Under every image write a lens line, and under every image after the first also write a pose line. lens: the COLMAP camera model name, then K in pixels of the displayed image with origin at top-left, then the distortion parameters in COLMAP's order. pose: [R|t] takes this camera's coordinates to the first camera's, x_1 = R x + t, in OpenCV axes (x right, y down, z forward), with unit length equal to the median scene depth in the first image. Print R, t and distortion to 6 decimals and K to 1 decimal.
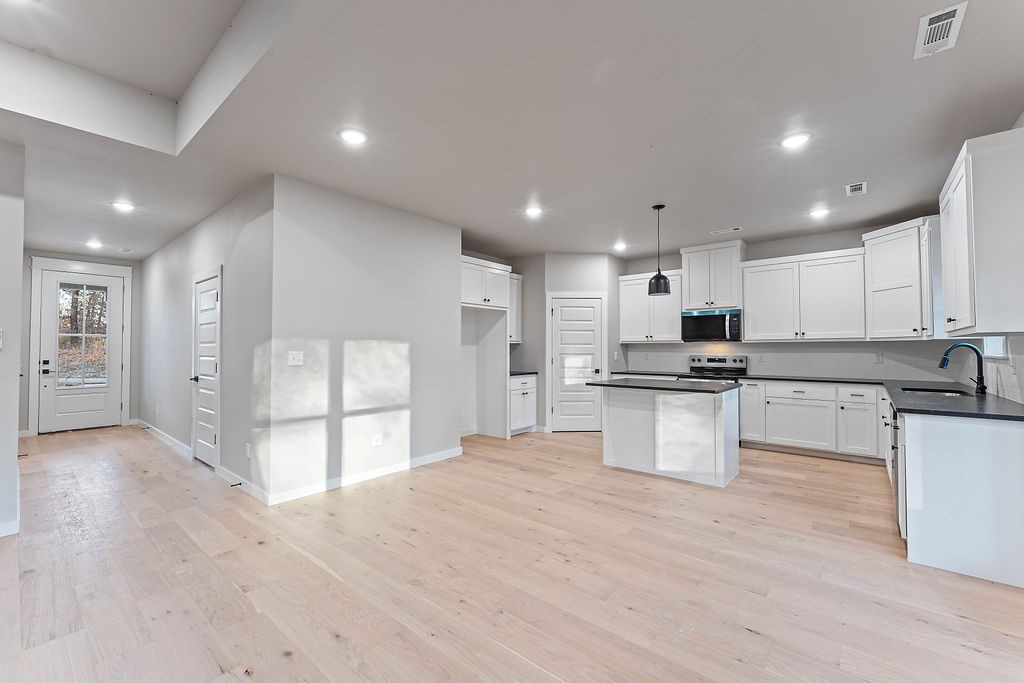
lens RADIAL K [[415.9, 0, 512.0], [0, 415.9, 343.0], [0, 0, 1]] dist [-0.000766, 0.000314]
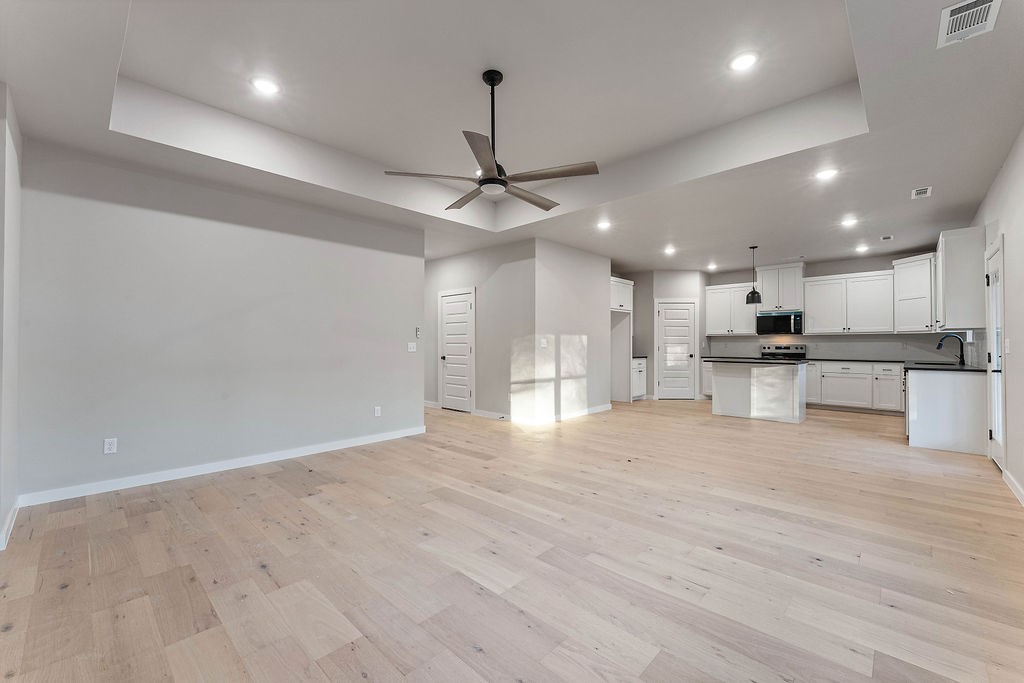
lens RADIAL K [[415.9, 0, 508.9], [0, 415.9, 343.1], [0, 0, 1]] dist [-0.000766, 0.000314]
pose [[0.998159, 0.001303, -0.060636, -0.415989], [-0.000517, 0.999916, 0.012978, 0.009869], [0.060647, -0.012923, 0.998076, -0.546433]]
